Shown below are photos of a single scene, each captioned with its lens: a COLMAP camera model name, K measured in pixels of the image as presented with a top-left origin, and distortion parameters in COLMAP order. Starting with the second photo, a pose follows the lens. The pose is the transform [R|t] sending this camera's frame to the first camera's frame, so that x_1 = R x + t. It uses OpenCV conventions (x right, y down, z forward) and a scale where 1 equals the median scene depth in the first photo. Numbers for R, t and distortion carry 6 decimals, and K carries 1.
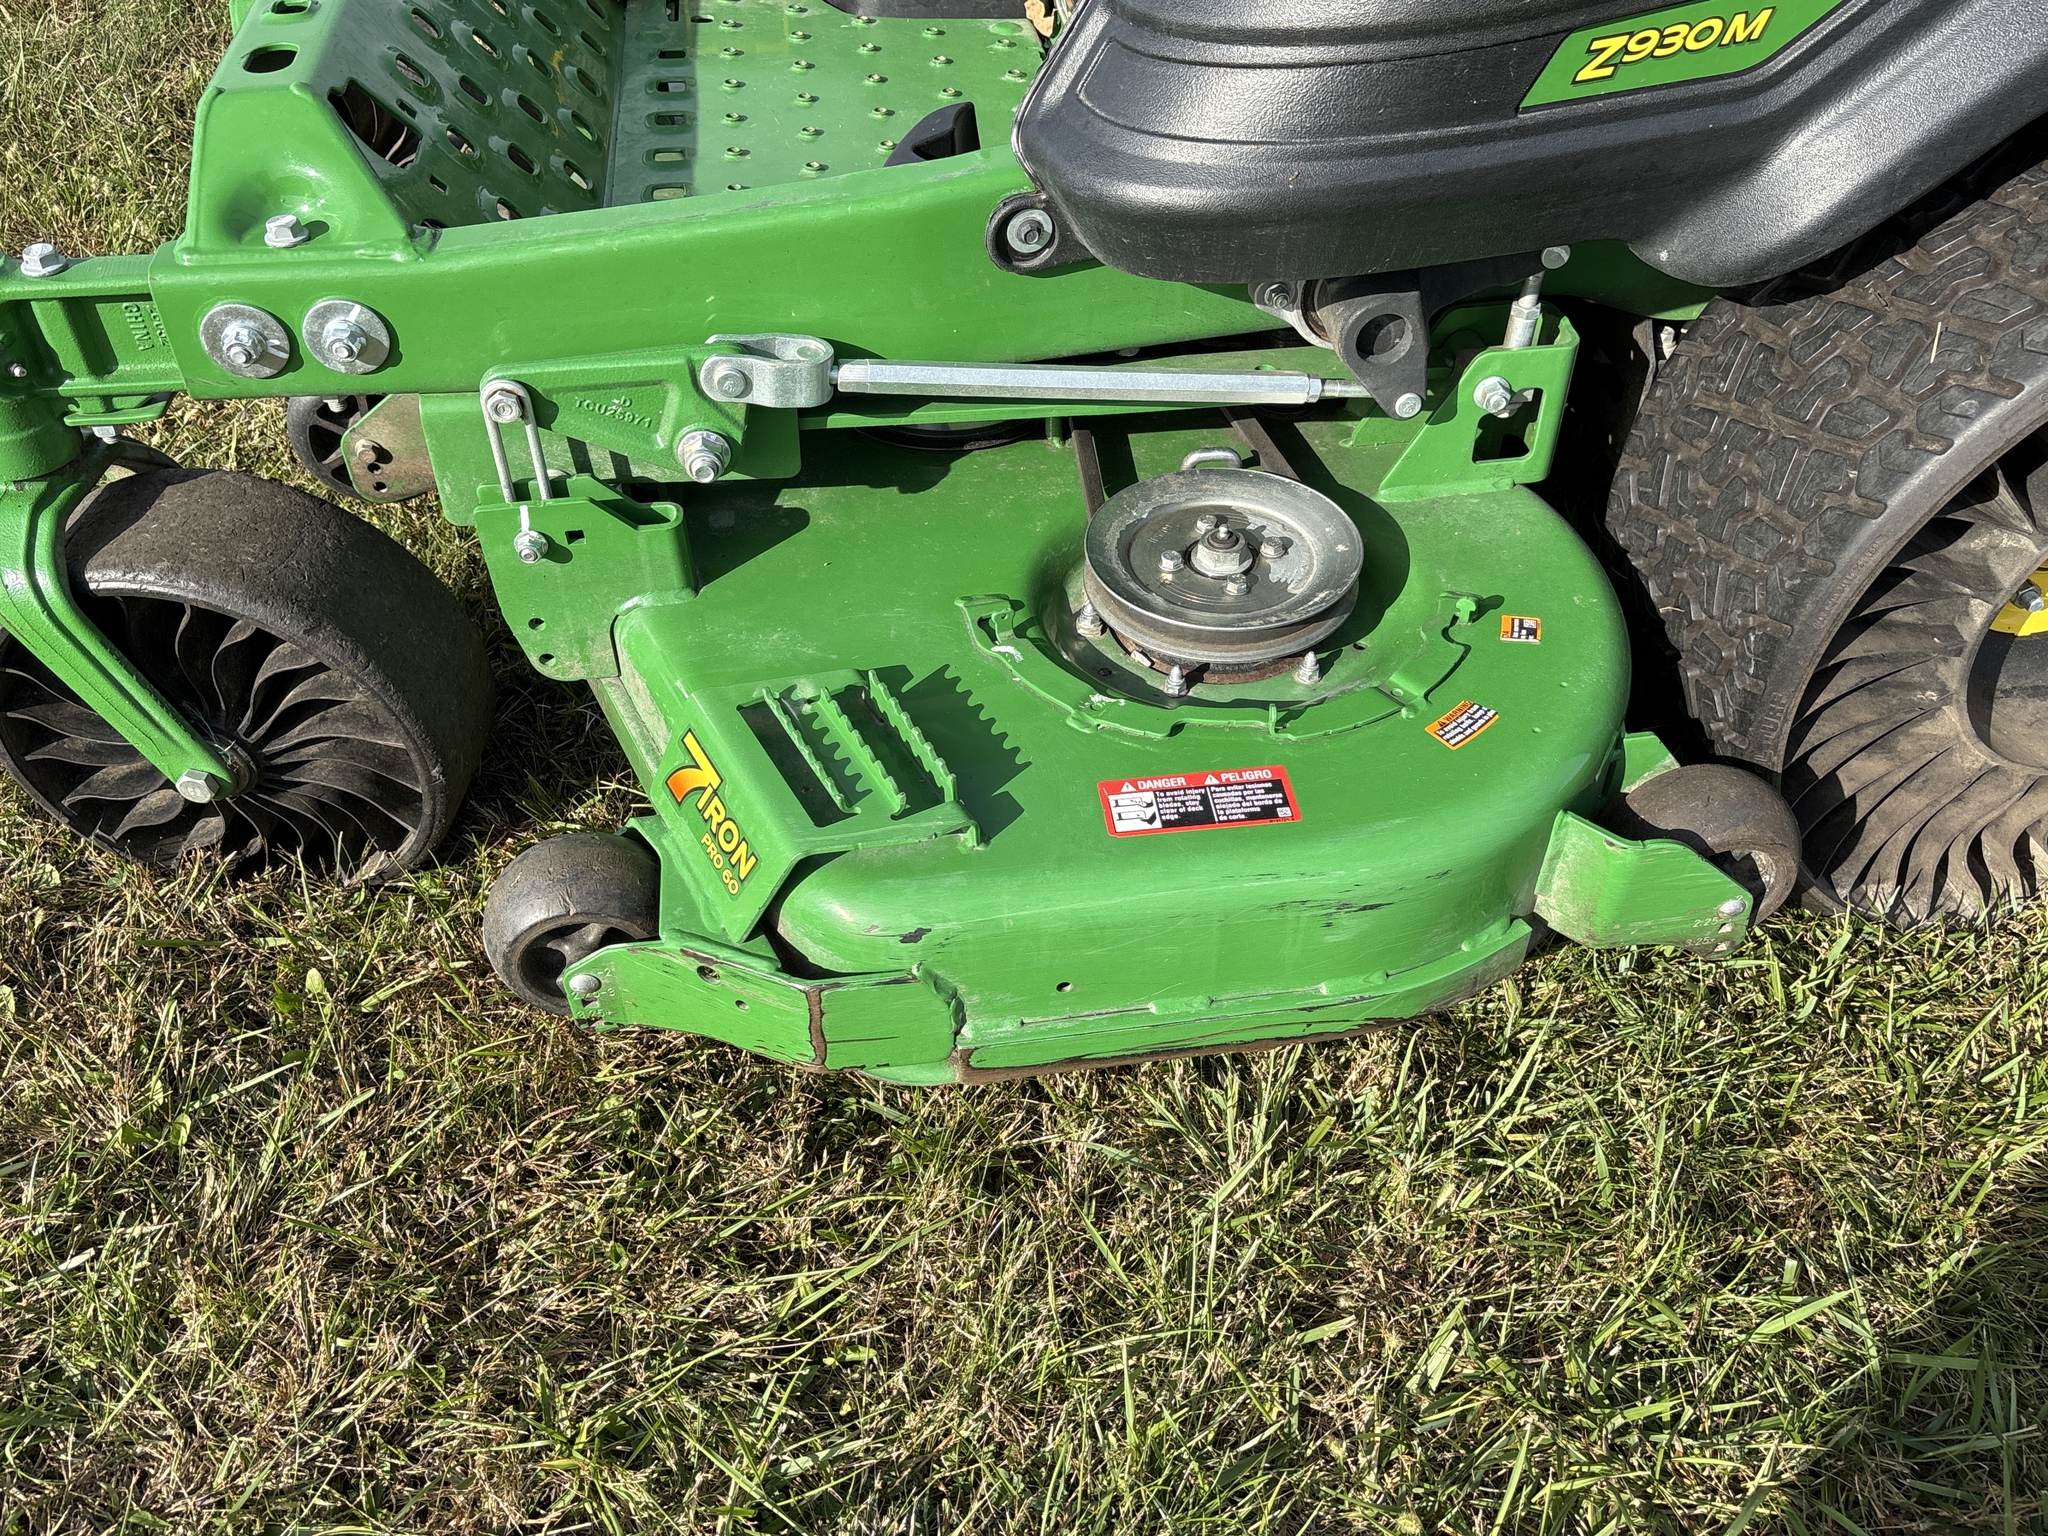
lens RADIAL K [[1598.0, 0, 986.5], [0, 1598.0, 773.6], [0, 0, 1]] dist [0.060388, -0.084346]
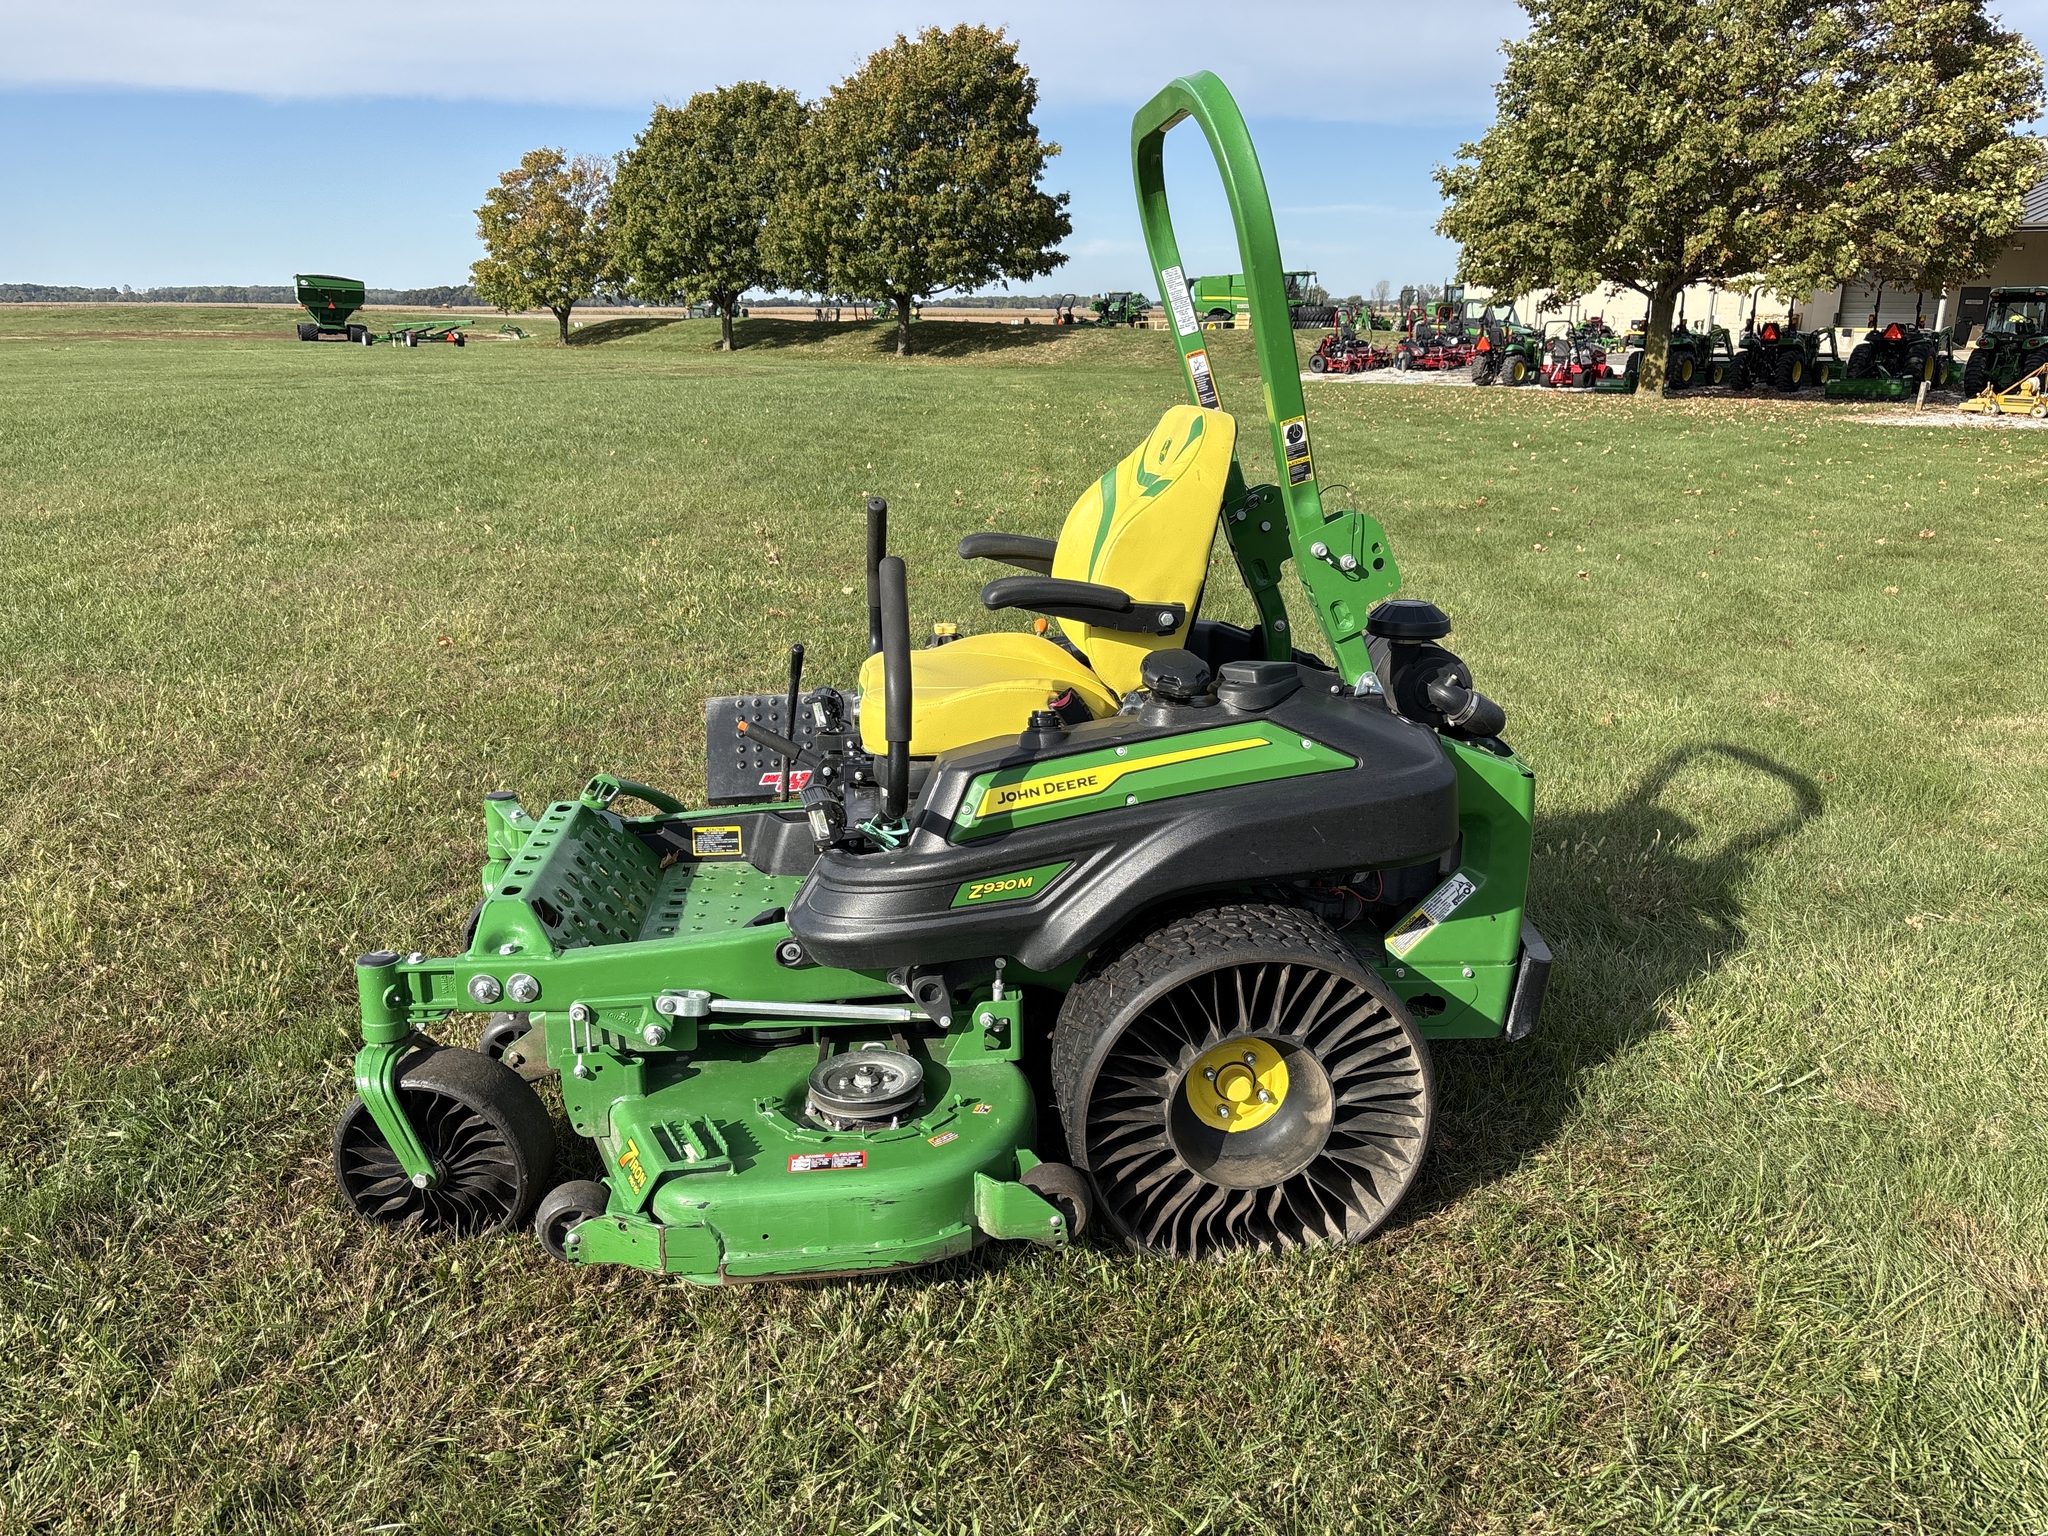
lens RADIAL K [[1716.8, 0, 1037.4], [0, 1716.8, 761.2], [0, 0, 1]] dist [0.033388, 0.004942]
pose [[0.998597, 0.000673, -0.052941, 0.563572], [-0.025988, 0.877406, -0.479045, 0.698739], [0.046128, 0.479749, 0.876193, -1.529090]]
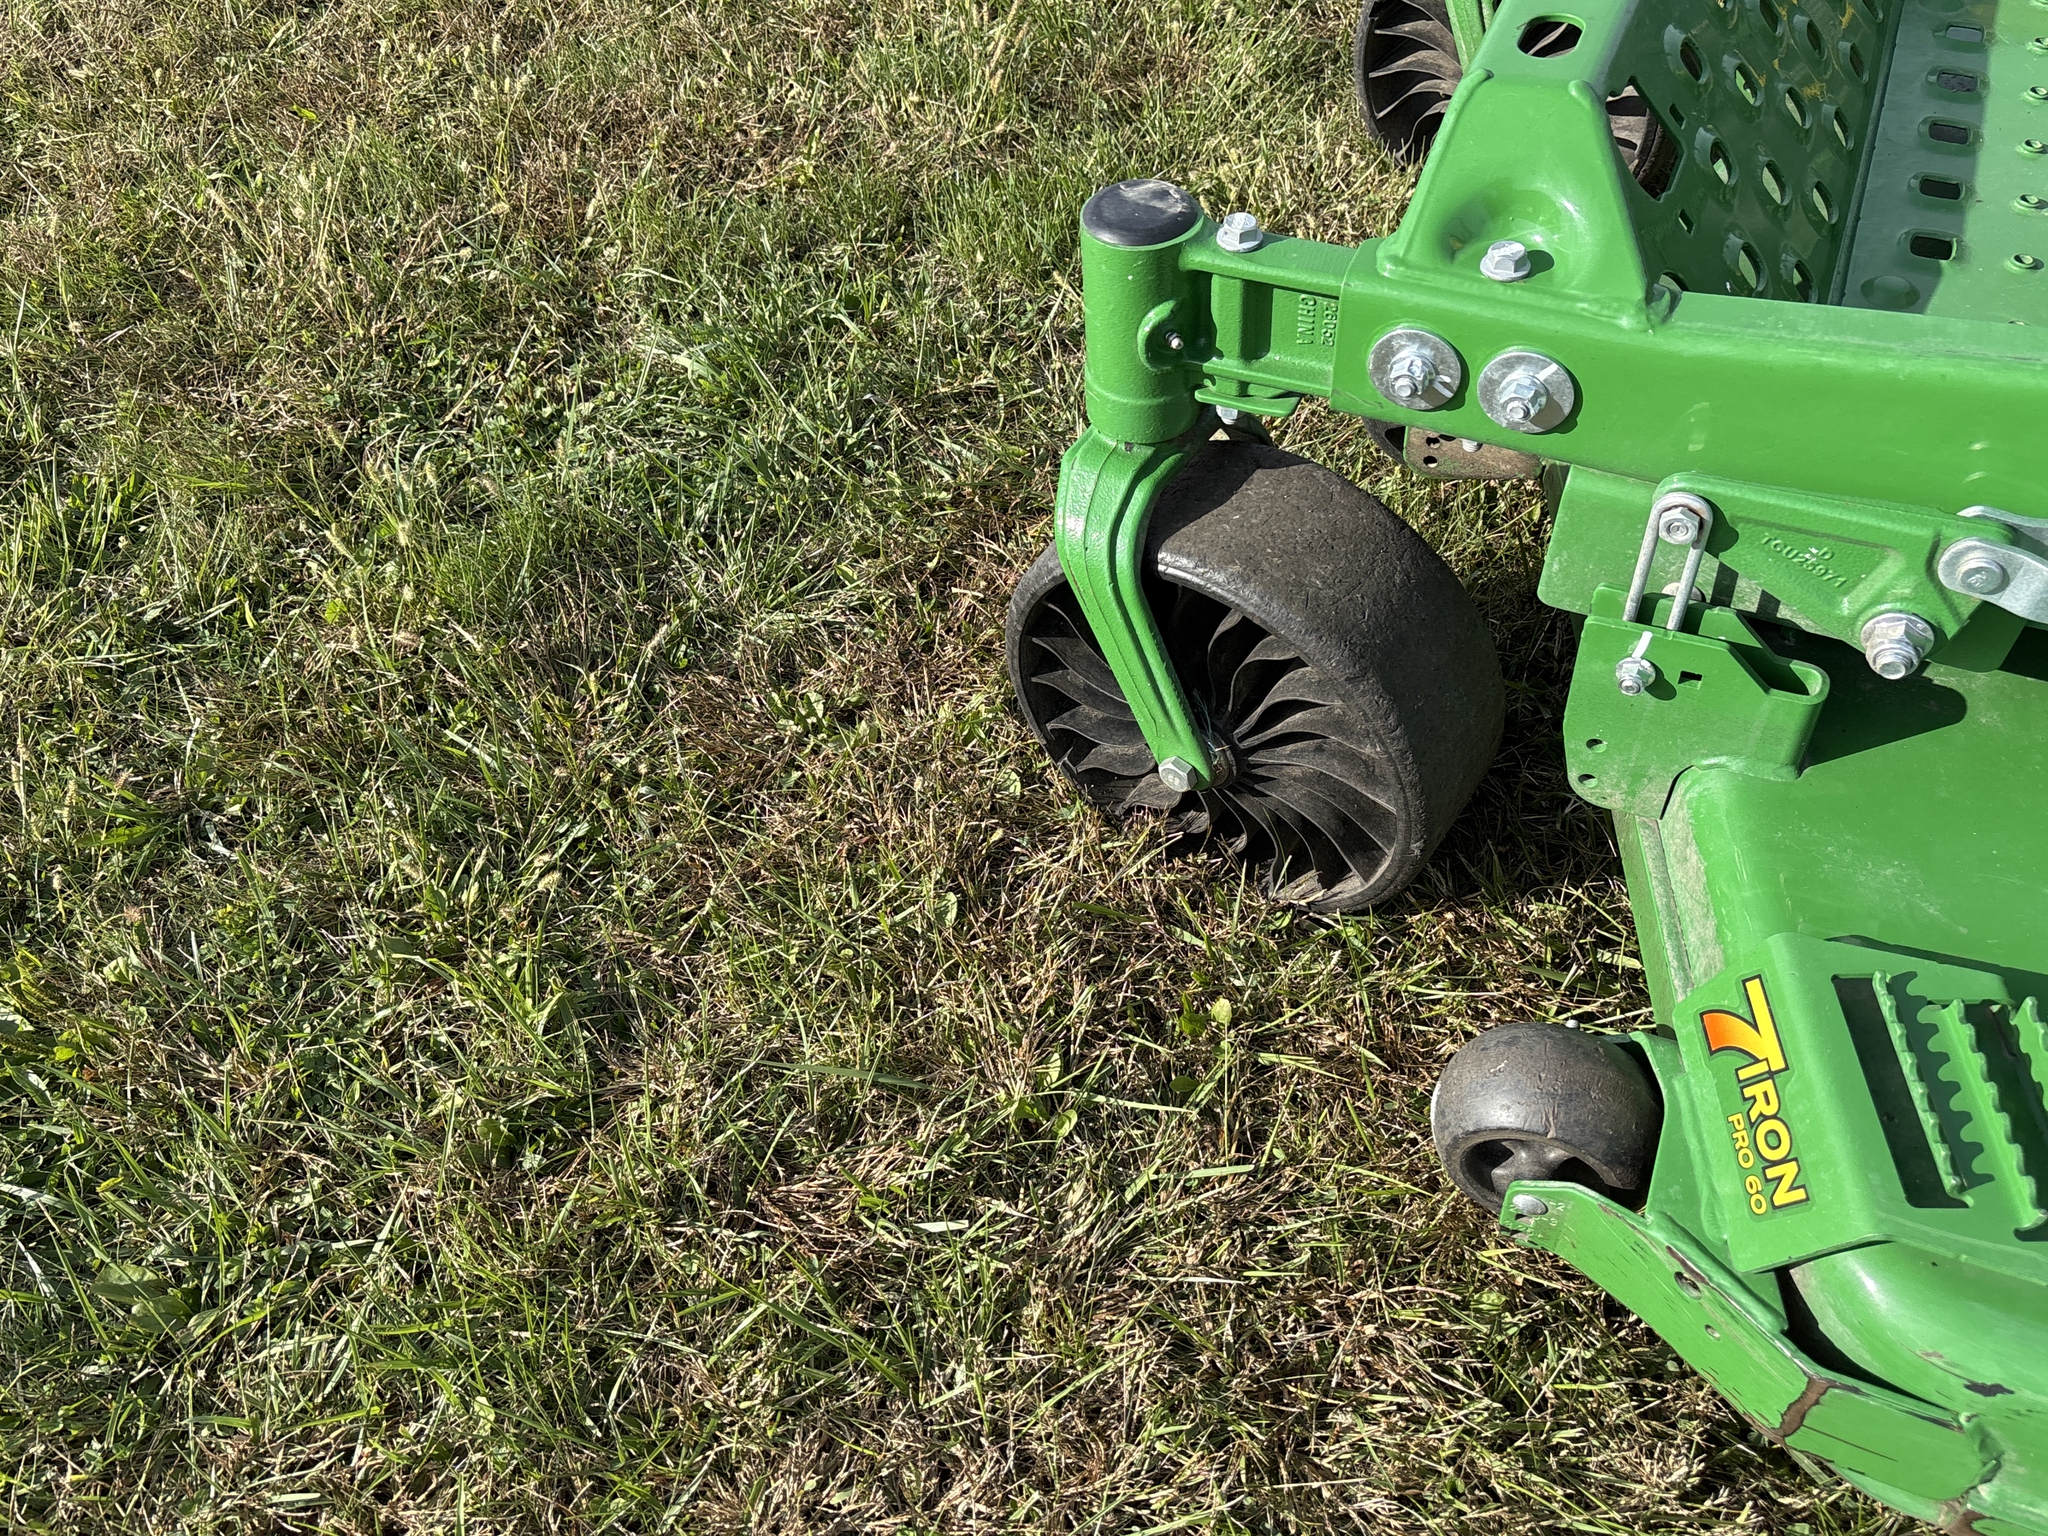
lens RADIAL K [[1635.6, 0, 1080.8], [0, 1635.6, 780.5], [0, 0, 1]] dist [0.002813, 0.010697]
pose [[0.866138, 0.350864, -0.355948, -0.216591], [-0.304646, 0.935199, 0.180537, -0.160557], [0.396226, -0.047932, 0.916901, 0.106188]]
